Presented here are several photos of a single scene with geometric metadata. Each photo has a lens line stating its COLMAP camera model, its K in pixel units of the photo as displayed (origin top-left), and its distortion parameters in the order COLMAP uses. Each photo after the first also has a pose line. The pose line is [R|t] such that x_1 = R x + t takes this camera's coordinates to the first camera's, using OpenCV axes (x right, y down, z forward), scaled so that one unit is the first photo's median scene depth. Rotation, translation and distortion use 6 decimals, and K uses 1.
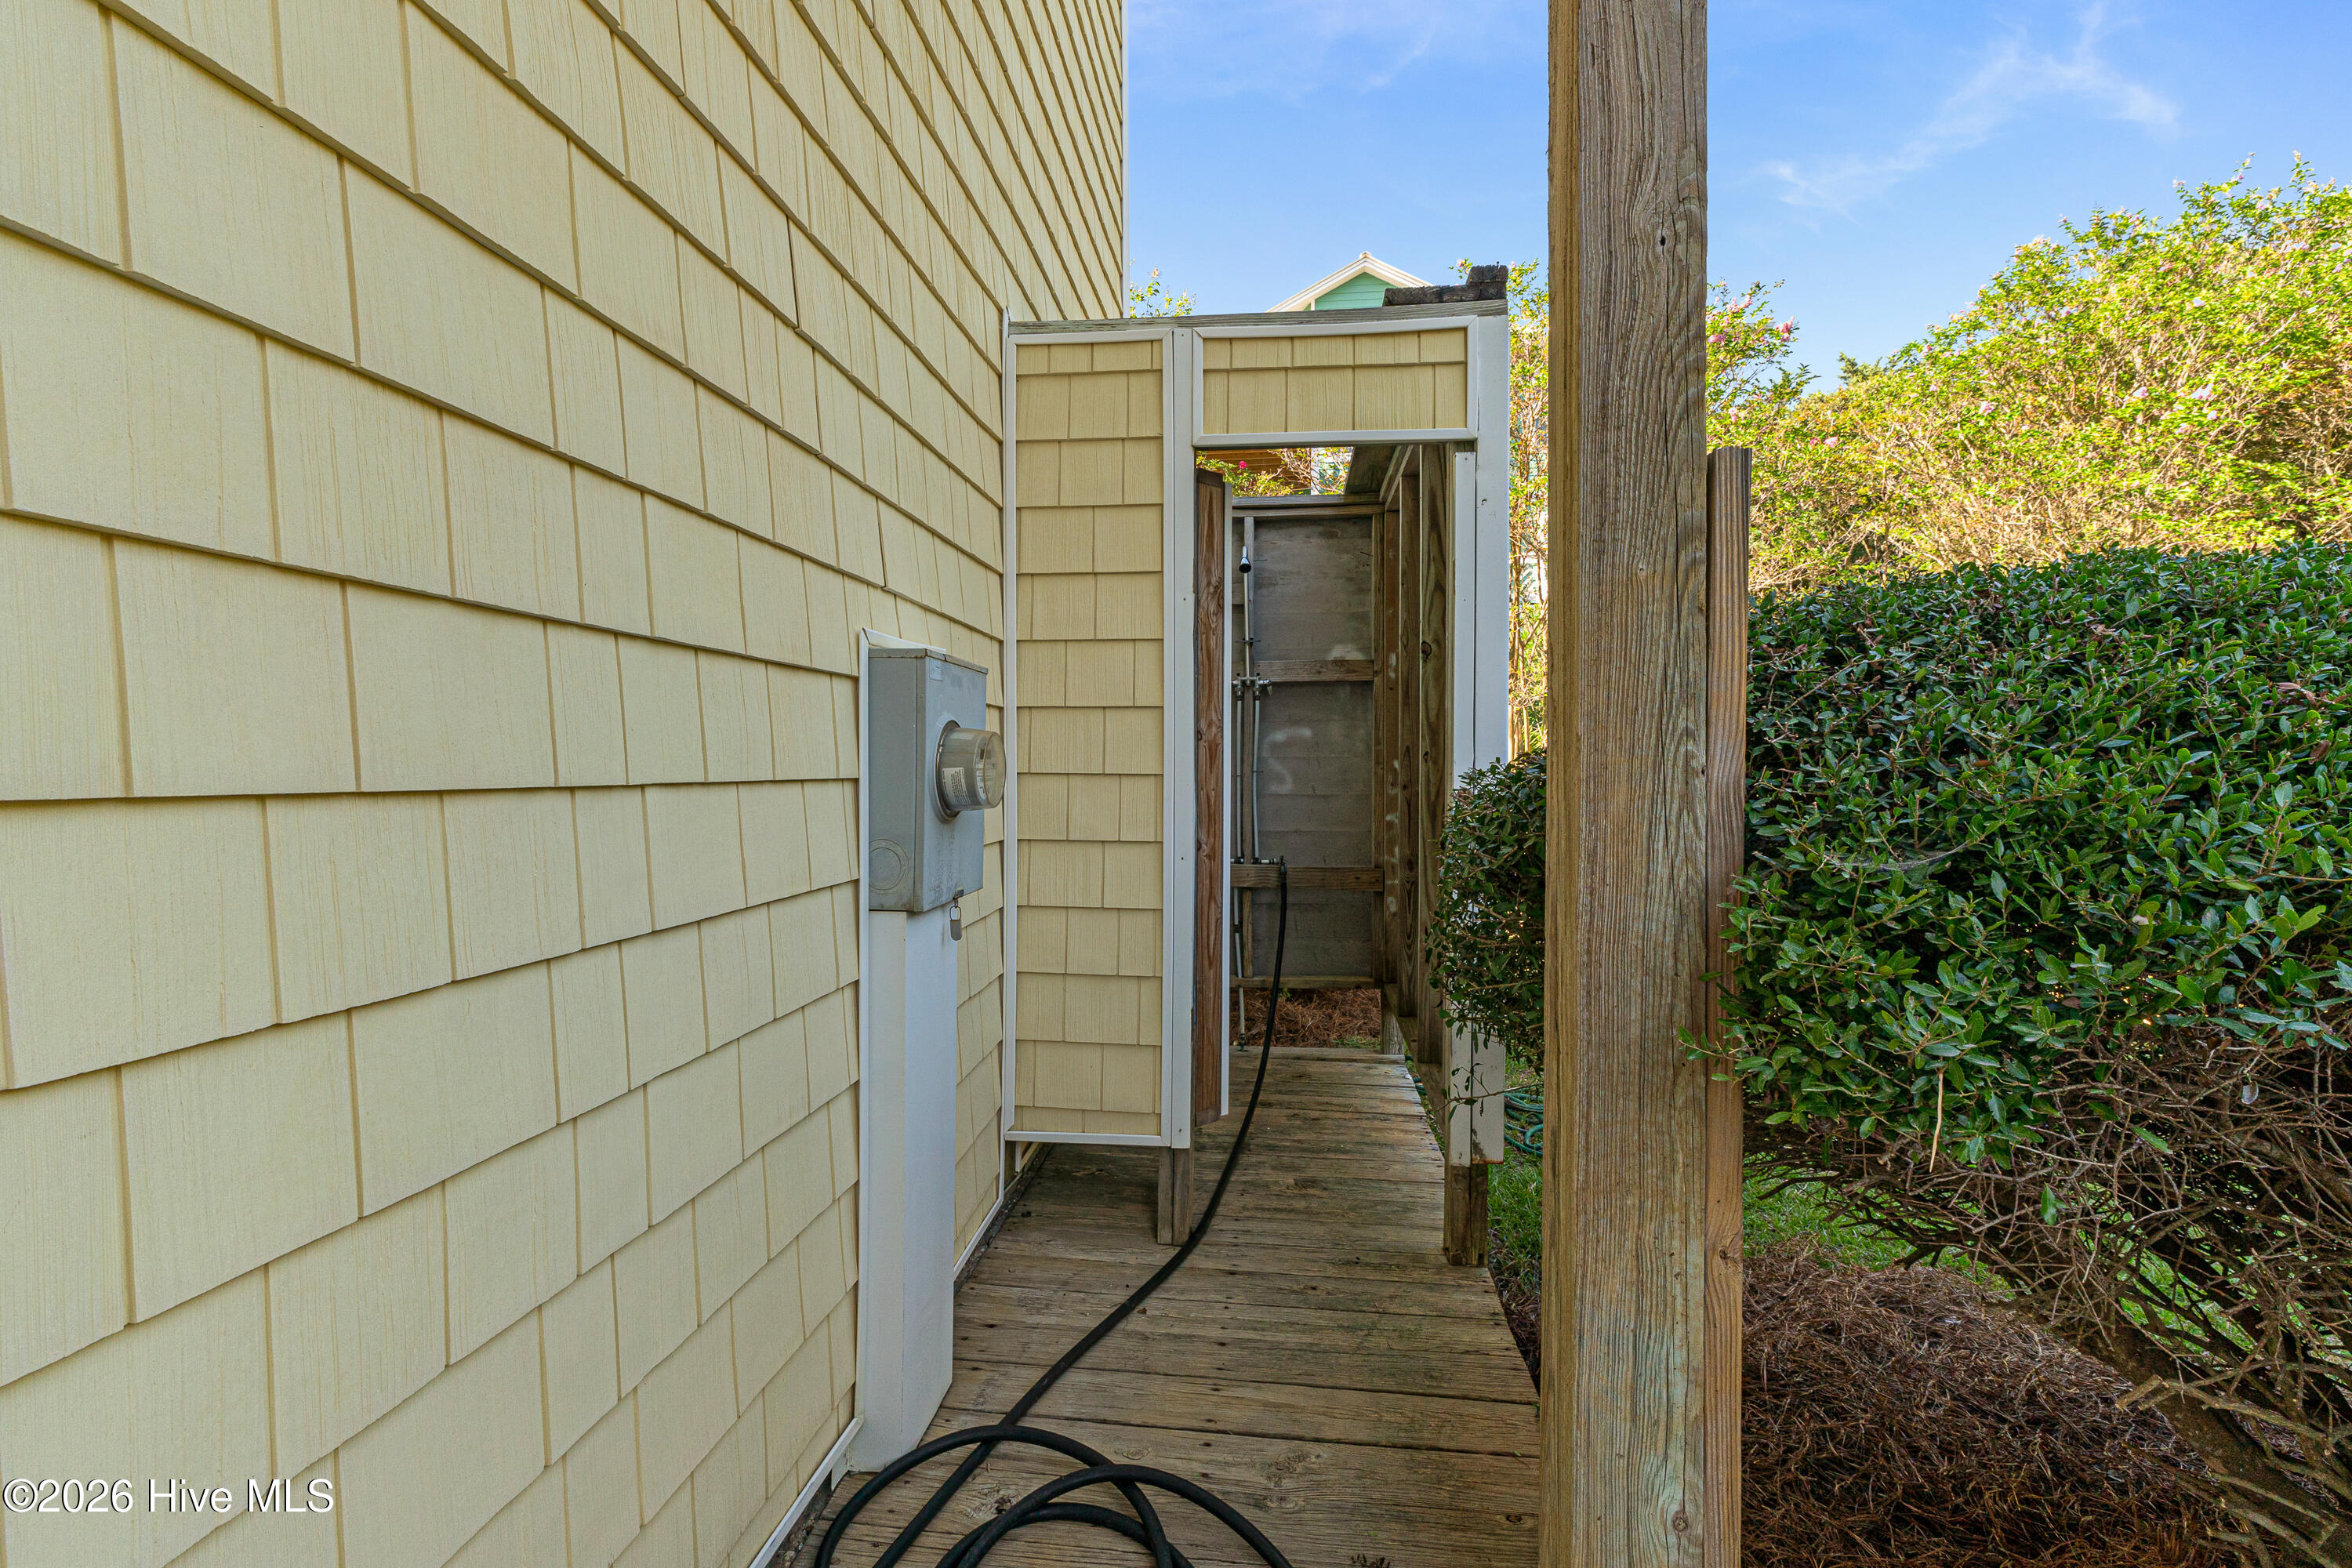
lens RADIAL K [[991.5, 0, 1176.2], [0, 991.5, 781.9], [0, 0, 1]] dist [0.007987, -0.000902]
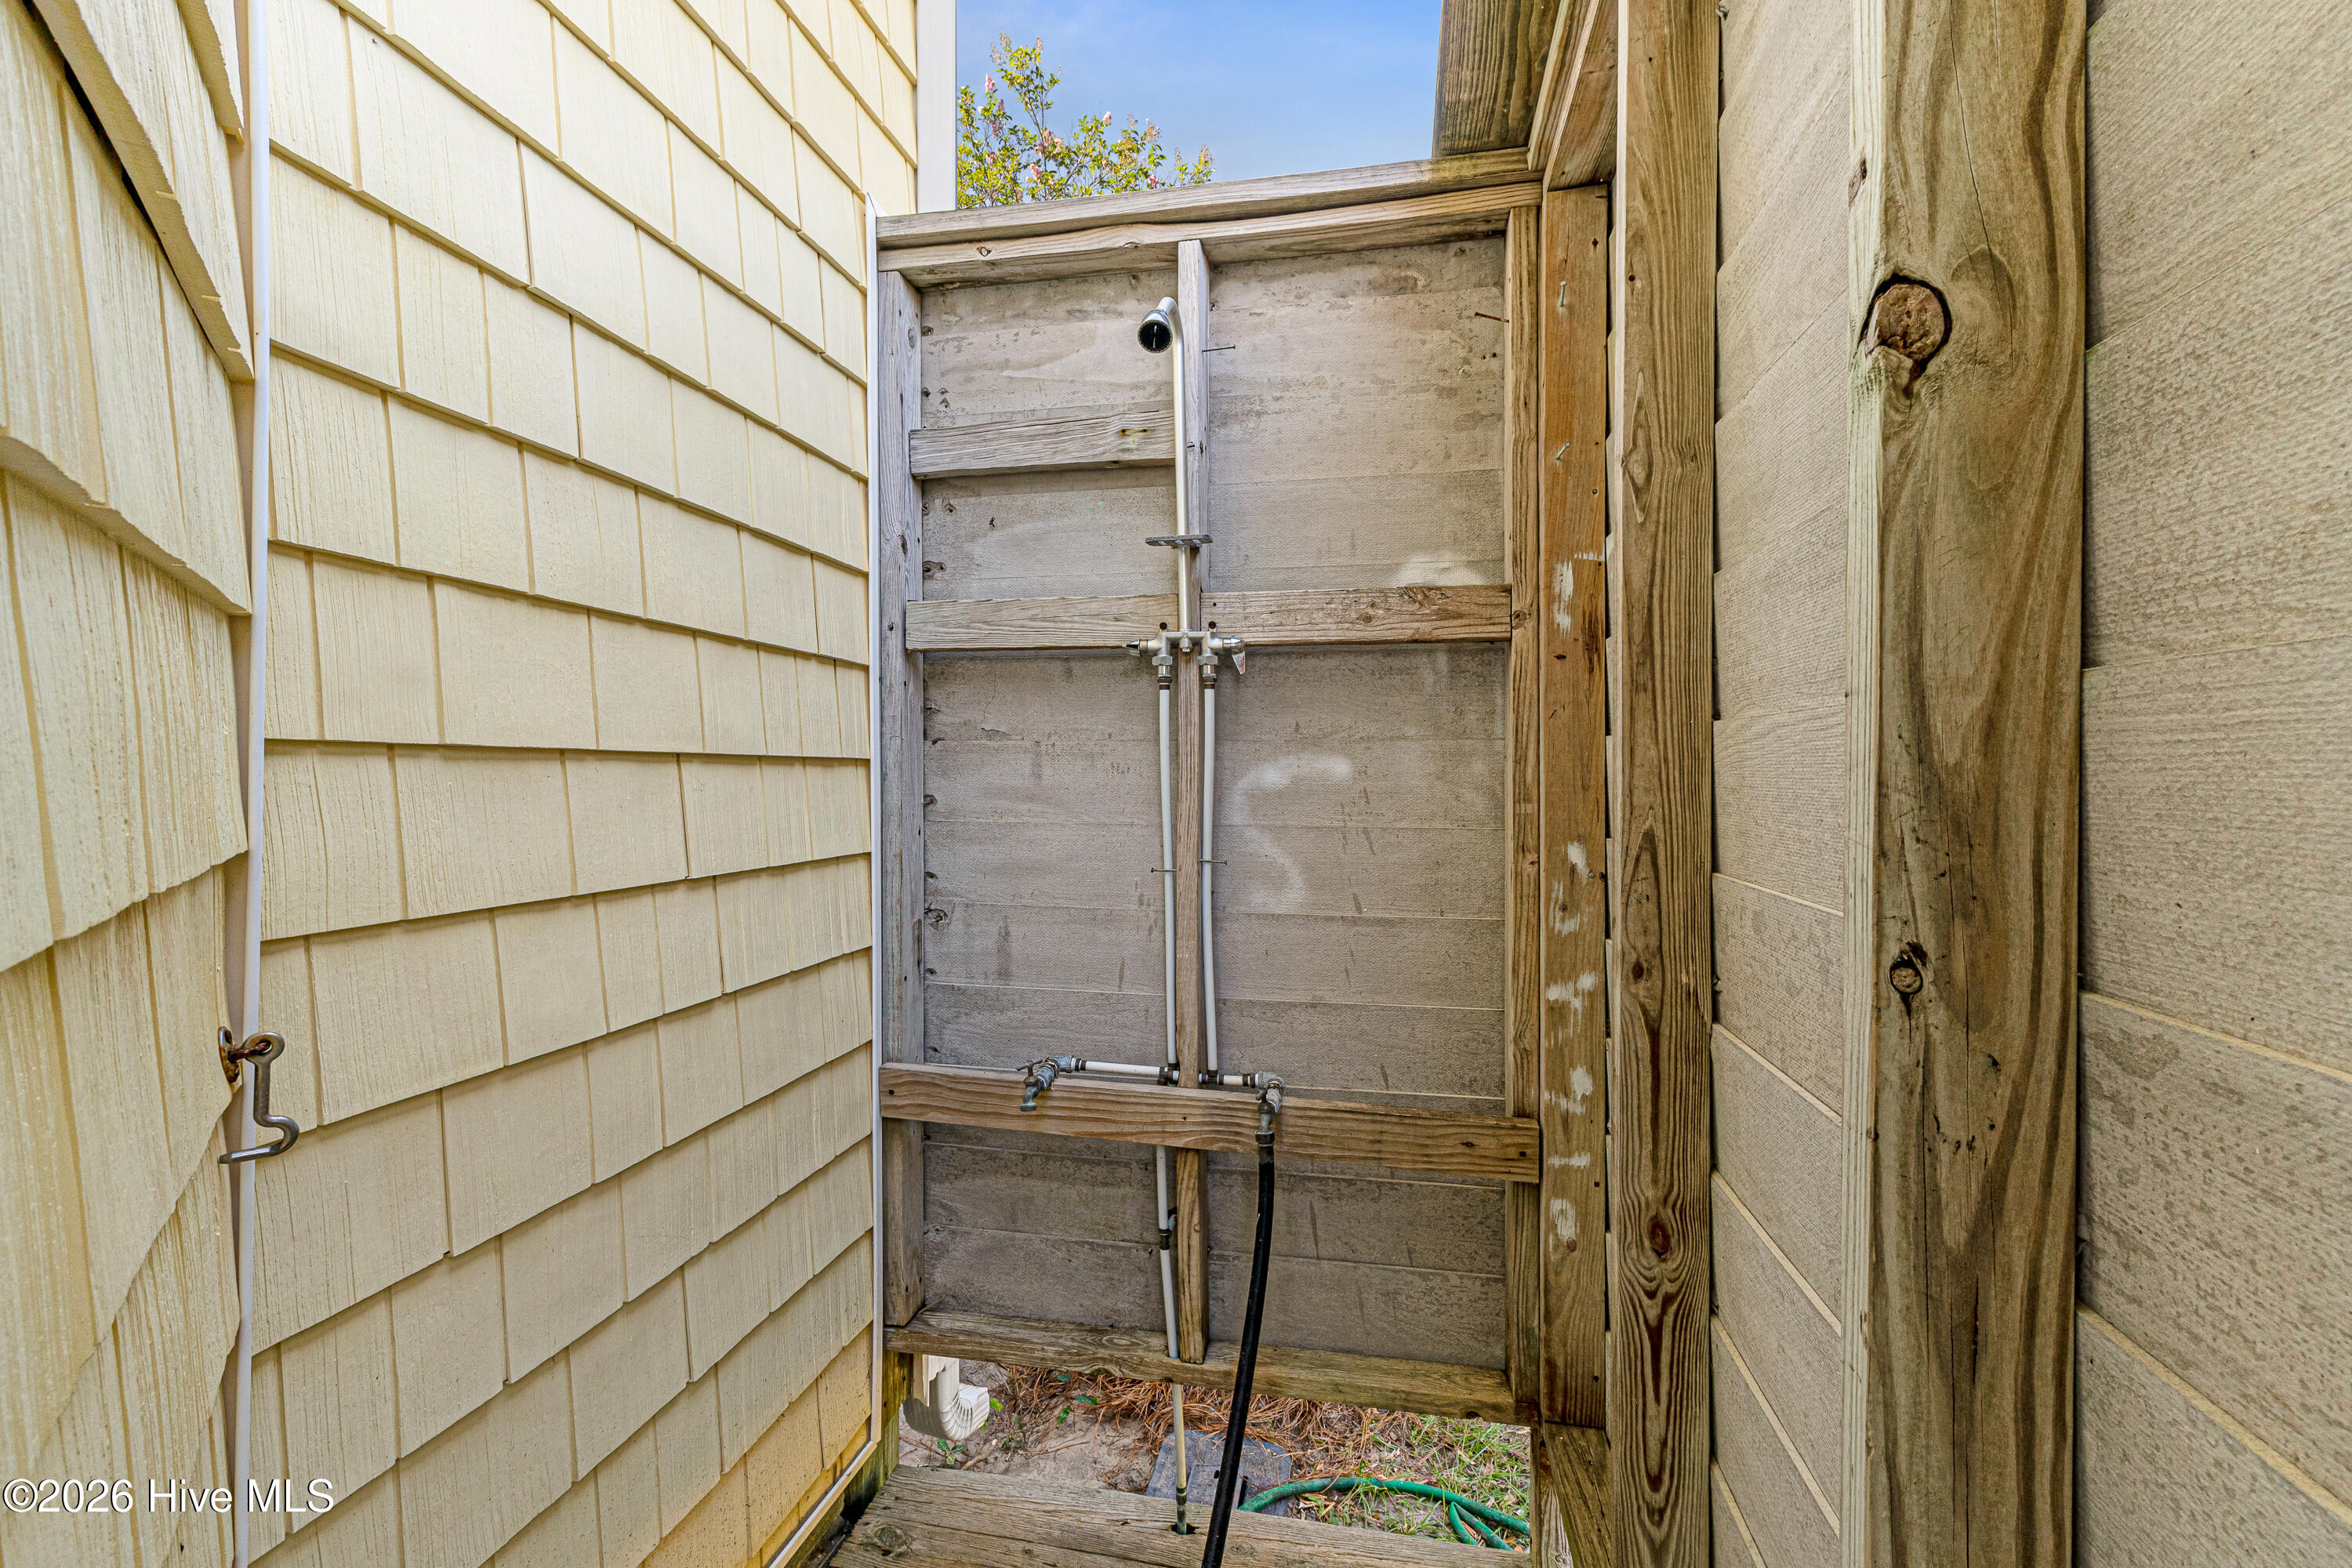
lens RADIAL K [[991.5, 0, 1105.3], [0, 991.5, 751.9], [0, 0, 1]] dist [0.007987, -0.000902]
pose [[0.984889, 0.006833, -0.173053, 0.108012], [-0.014227, 0.999036, -0.041527, -0.038032], [0.172602, 0.043361, 0.984037, 0.581069]]
